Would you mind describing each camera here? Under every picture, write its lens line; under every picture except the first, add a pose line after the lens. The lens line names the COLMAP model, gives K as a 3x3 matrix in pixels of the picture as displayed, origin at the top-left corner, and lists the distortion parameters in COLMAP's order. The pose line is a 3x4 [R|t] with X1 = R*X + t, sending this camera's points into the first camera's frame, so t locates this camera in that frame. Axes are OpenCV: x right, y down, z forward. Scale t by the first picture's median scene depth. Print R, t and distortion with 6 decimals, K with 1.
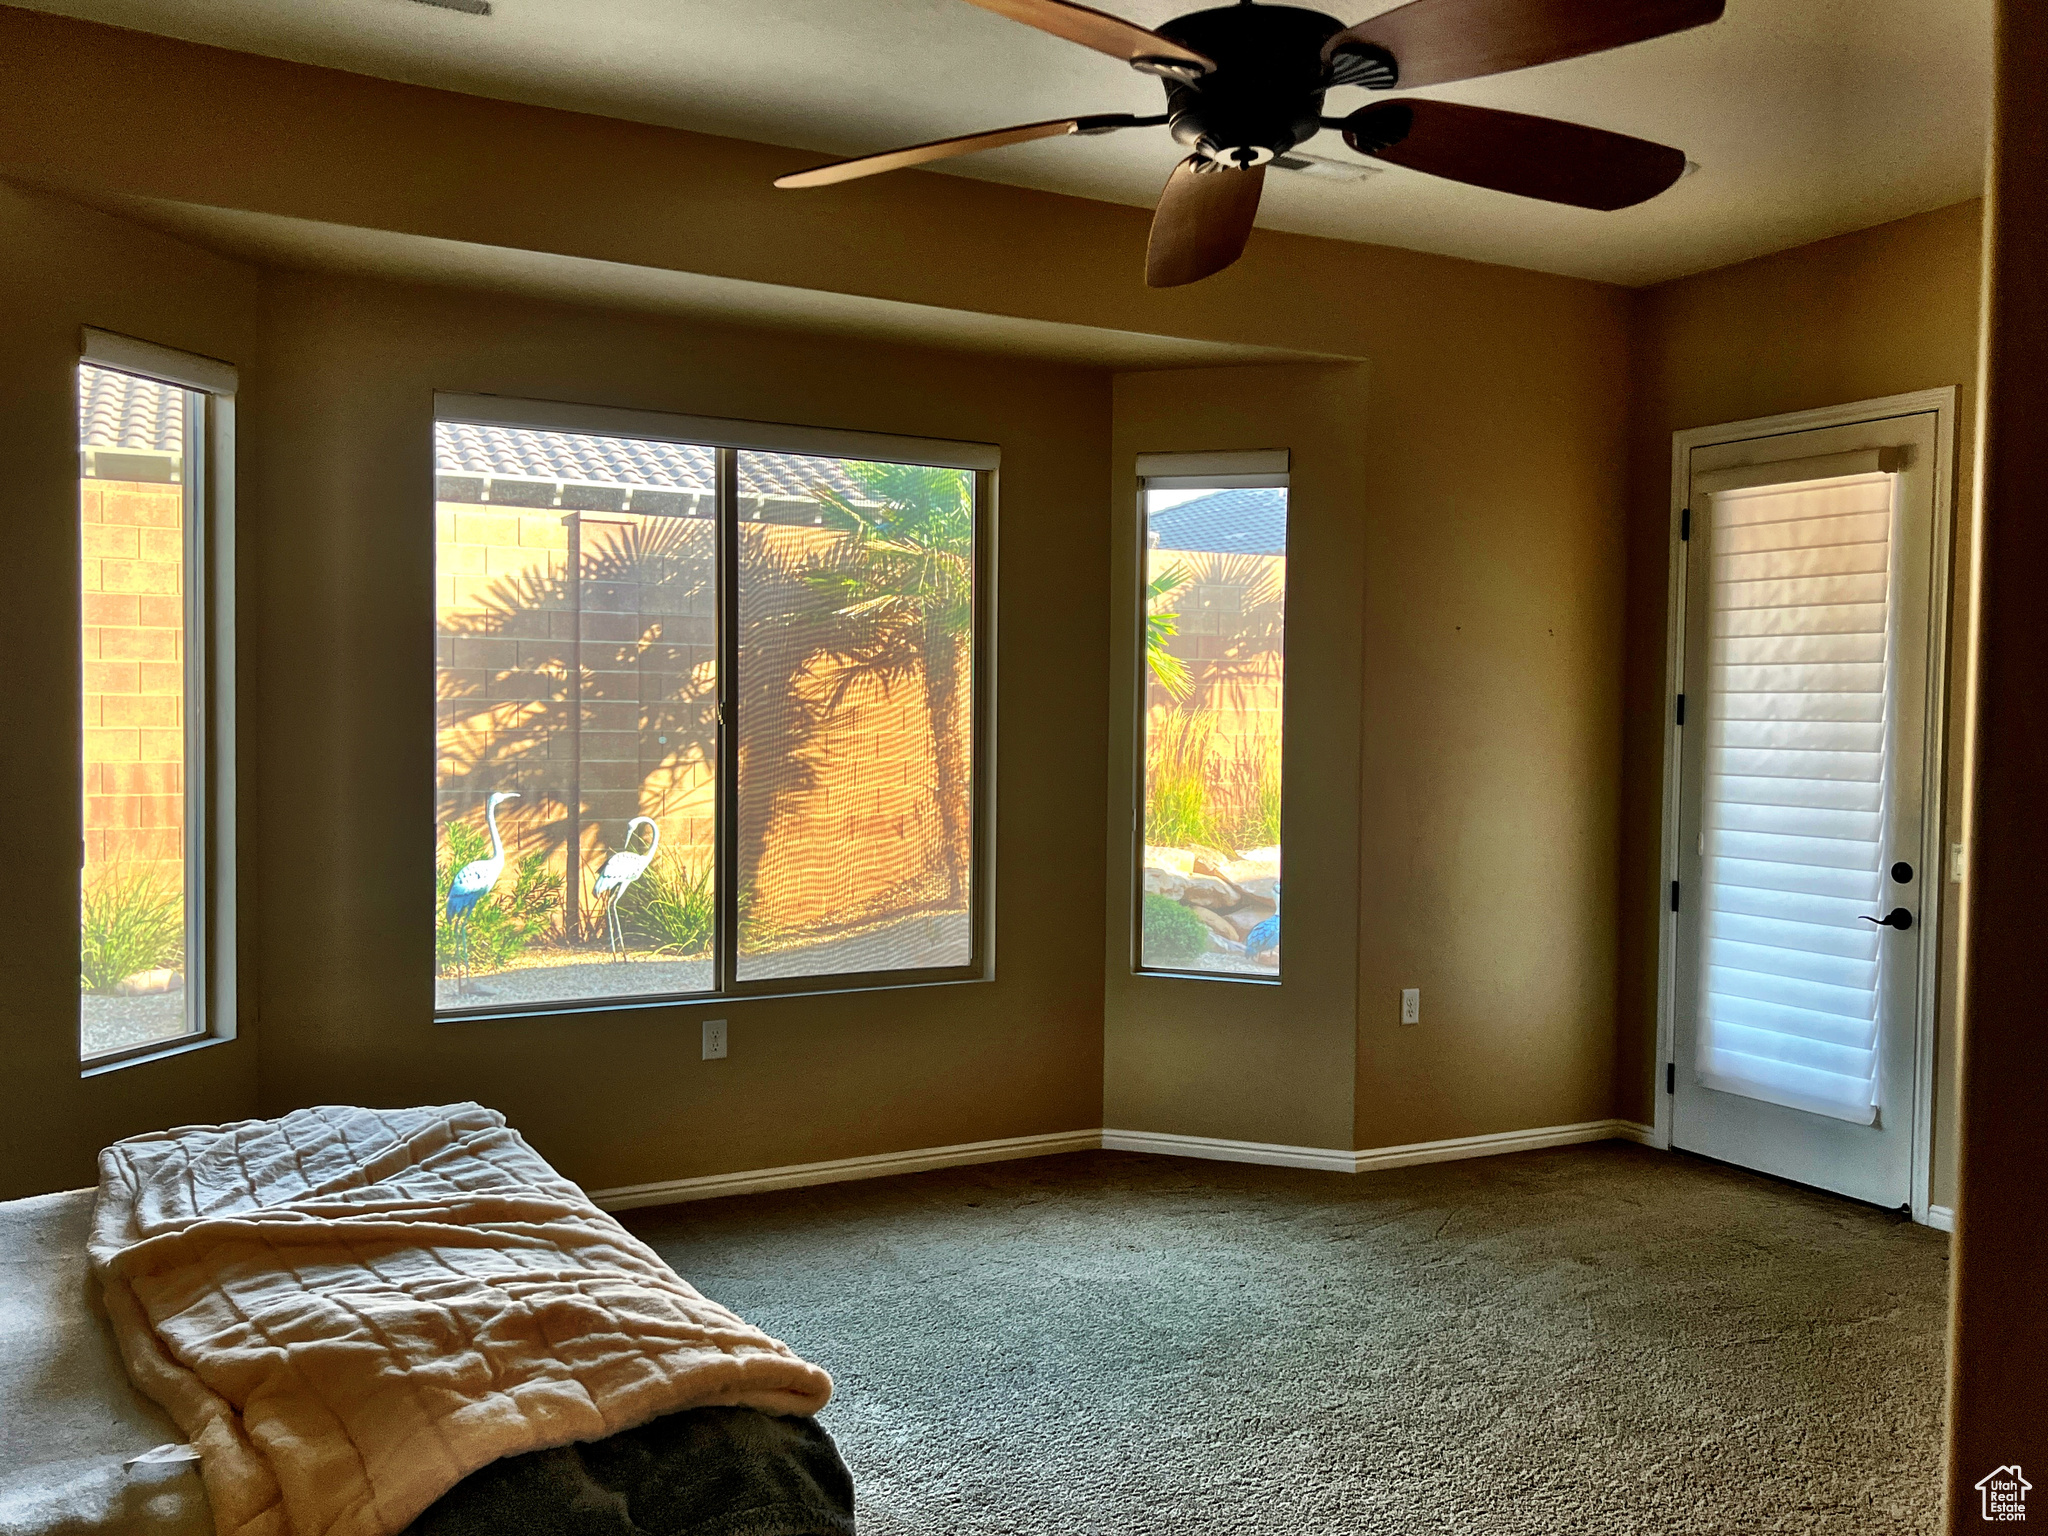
lens RADIAL K [[1821.3, 0, 1024.0], [0, 1821.3, 768.0], [0, 0, 1]] dist [0.058576, -0.027859]
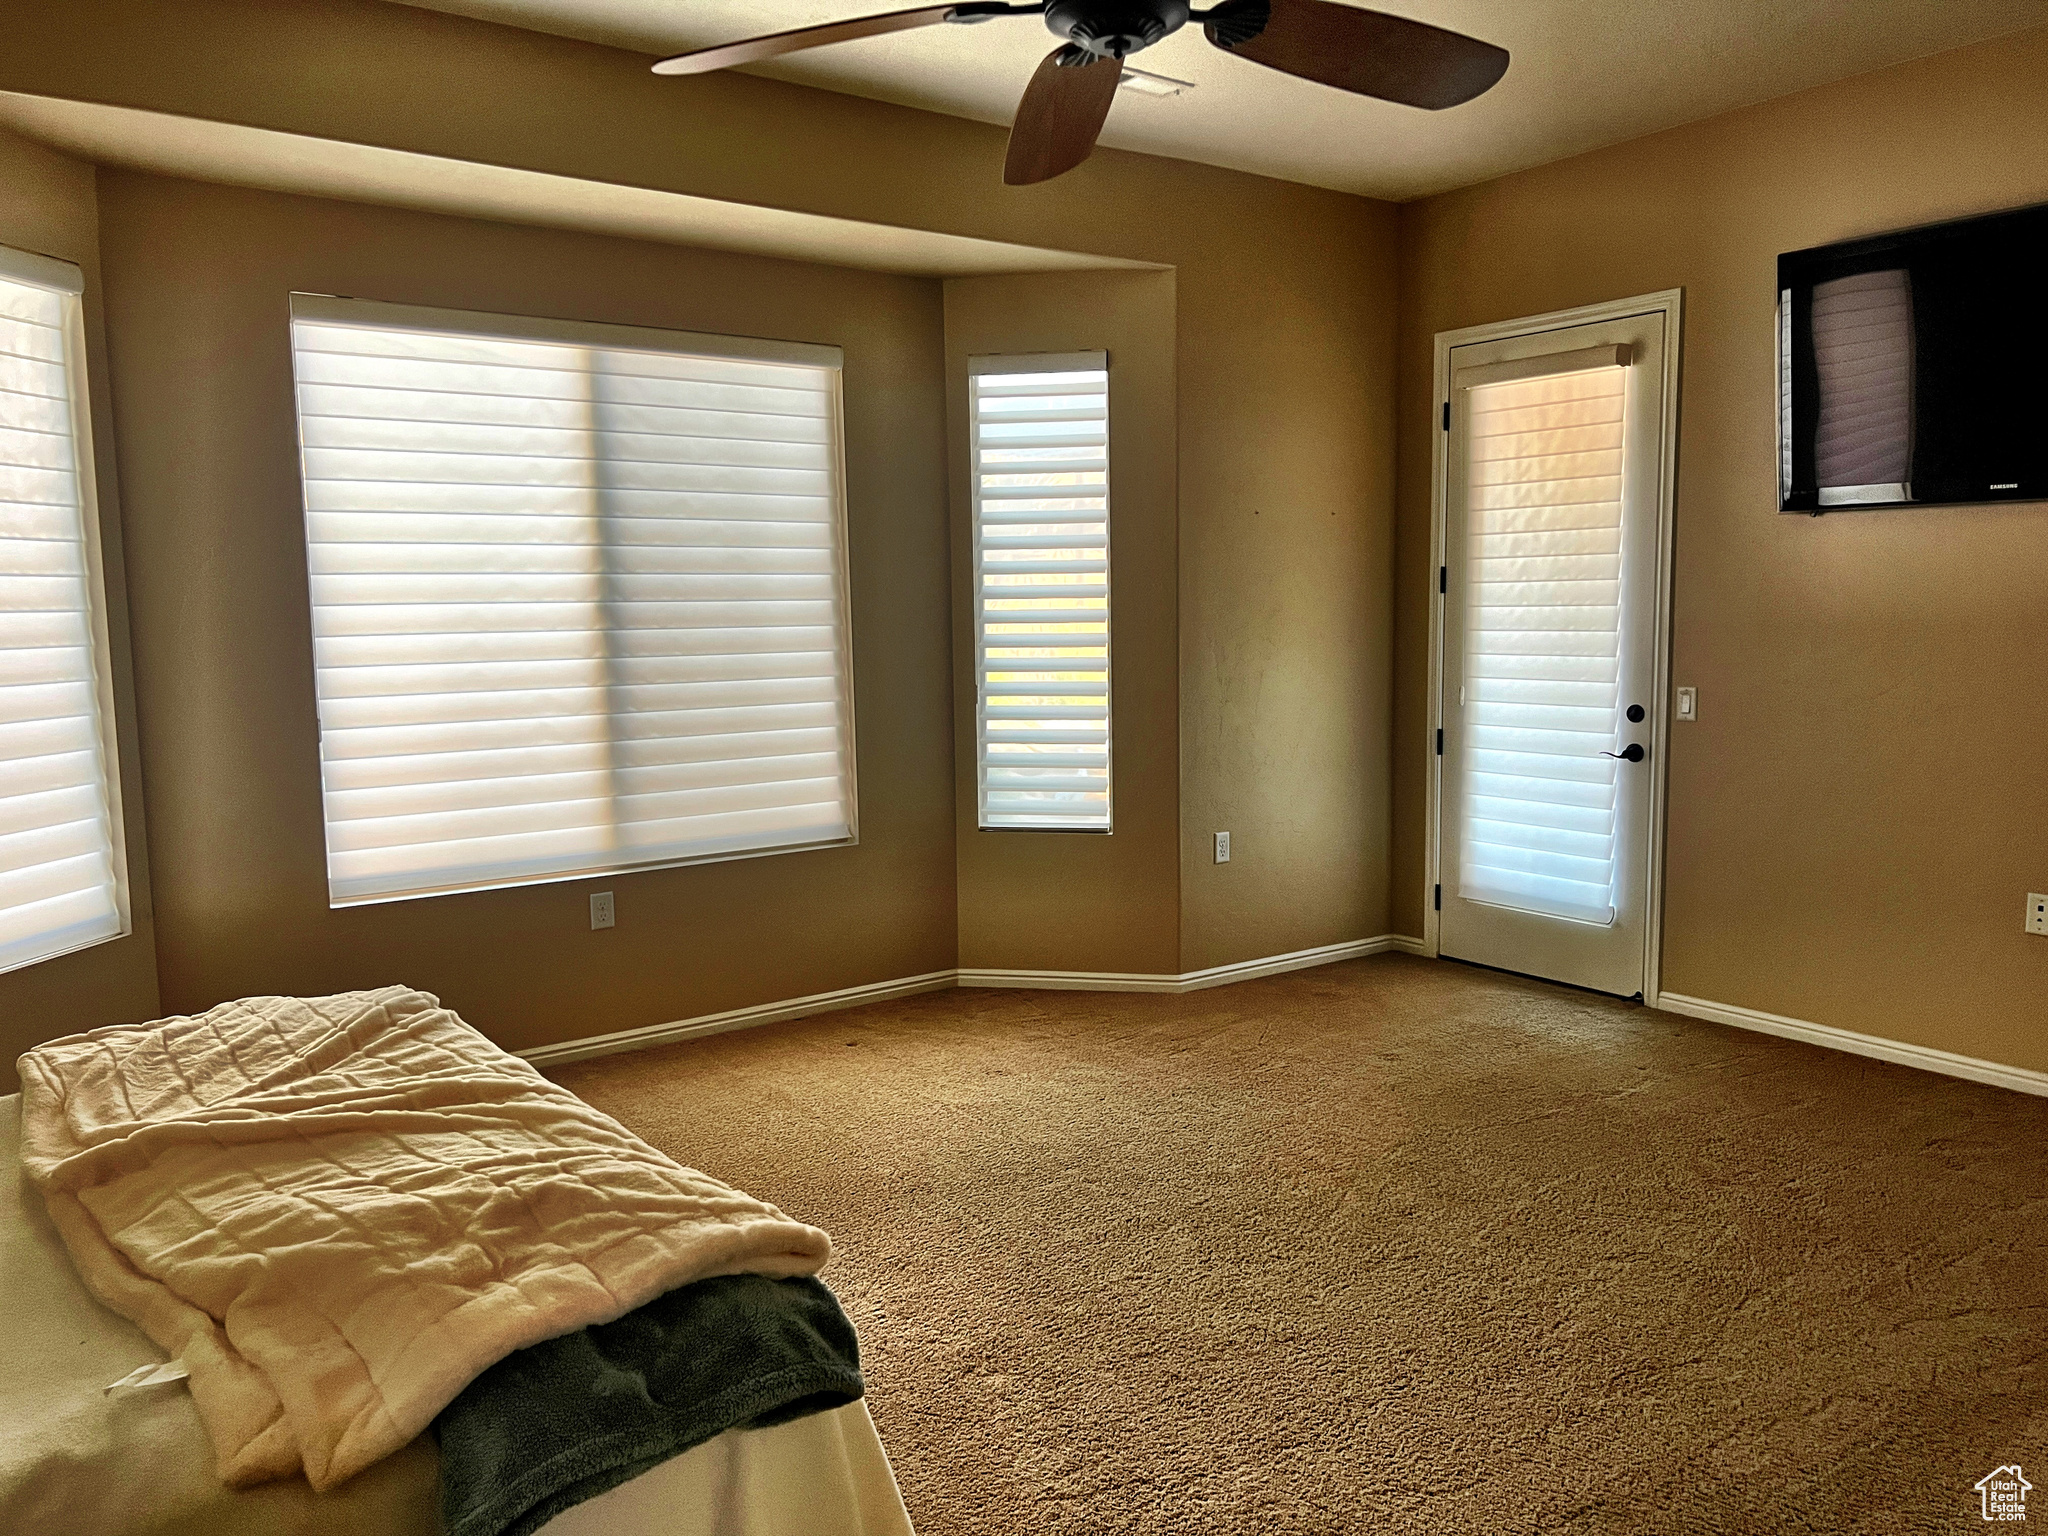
lens RADIAL K [[1565.7, 0, 1024.0], [0, 1565.7, 768.0], [0, 0, 1]] dist [0.086436, -0.080022]
pose [[0.990440, -0.040514, 0.131861, -0.079705], [0.030686, 0.996656, 0.075730, 0.006115], [-0.134488, -0.070960, 0.988371, 0.102360]]
